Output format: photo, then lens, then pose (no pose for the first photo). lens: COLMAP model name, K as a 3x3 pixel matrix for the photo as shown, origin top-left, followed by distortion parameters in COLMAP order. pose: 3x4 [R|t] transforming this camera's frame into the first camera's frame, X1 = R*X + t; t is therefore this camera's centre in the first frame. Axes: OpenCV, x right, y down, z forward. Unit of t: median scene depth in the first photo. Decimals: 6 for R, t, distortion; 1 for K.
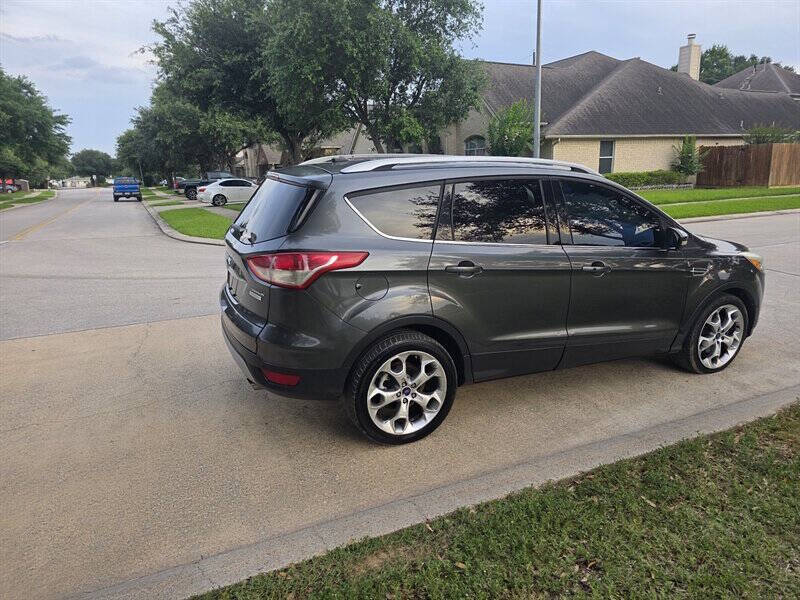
lens RADIAL K [[535.5, 0, 410.5], [0, 535.5, 299.1], [0, 0, 1]] dist [0.064935, -0.063186]
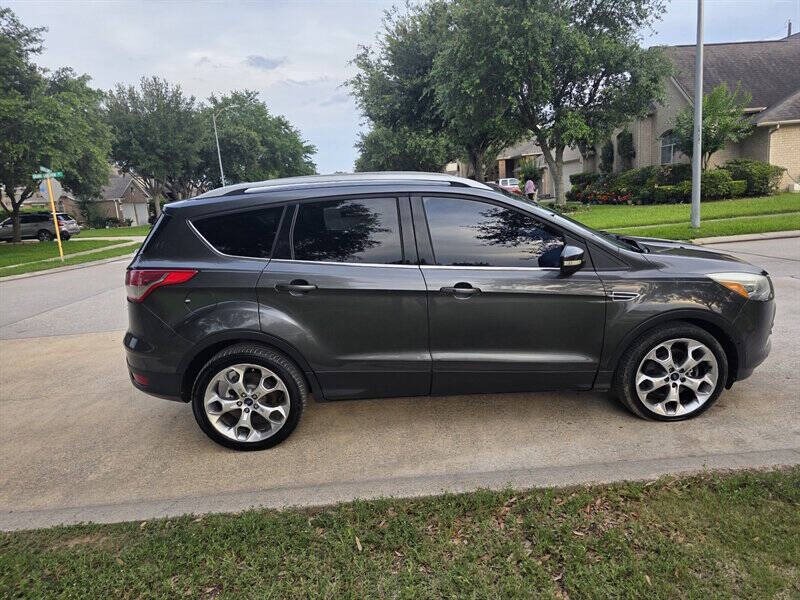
lens RADIAL K [[535.5, 0, 409.2], [0, 535.5, 299.9], [0, 0, 1]] dist [0.064935, -0.063186]
pose [[0.918446, 0.033587, -0.394117, 0.401904], [-0.038686, 0.999239, -0.004999, -0.020324], [0.393649, 0.019838, 0.919047, 0.082211]]
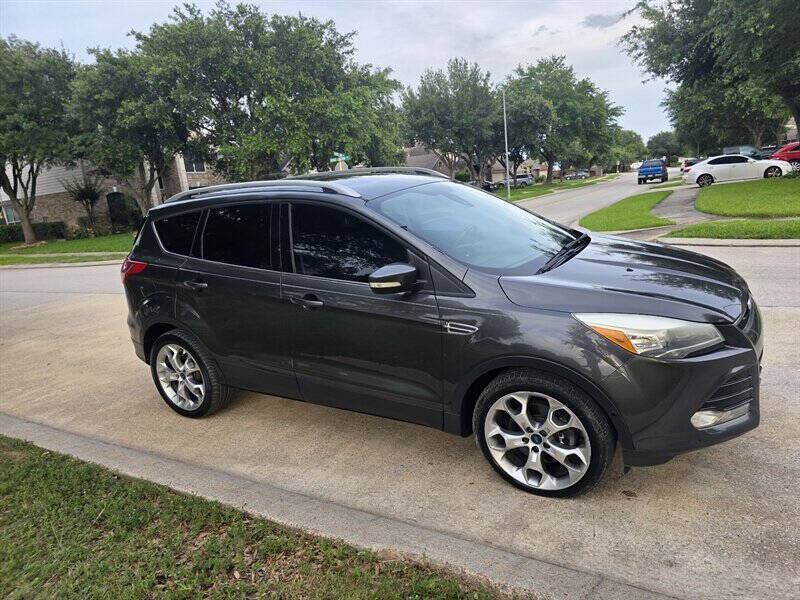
lens RADIAL K [[535.5, 0, 409.0], [0, 535.5, 294.1], [0, 0, 1]] dist [0.064935, -0.063186]
pose [[0.565884, 0.129063, -0.814321, 0.750584], [-0.104352, 0.990941, 0.084540, -0.104017], [0.817855, 0.037136, 0.574225, 0.401948]]
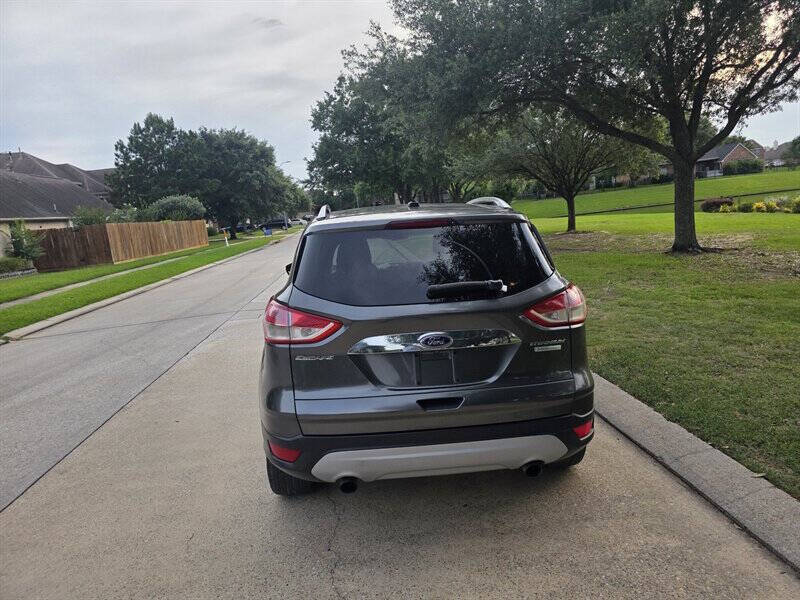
lens RADIAL K [[535.5, 0, 413.8], [0, 535.5, 284.4], [0, 0, 1]] dist [0.064935, -0.063186]
pose [[0.346250, -0.142177, 0.927306, -0.607986], [0.304877, 0.951851, 0.032101, -0.103233], [-0.887221, 0.271600, 0.372924, 0.460167]]
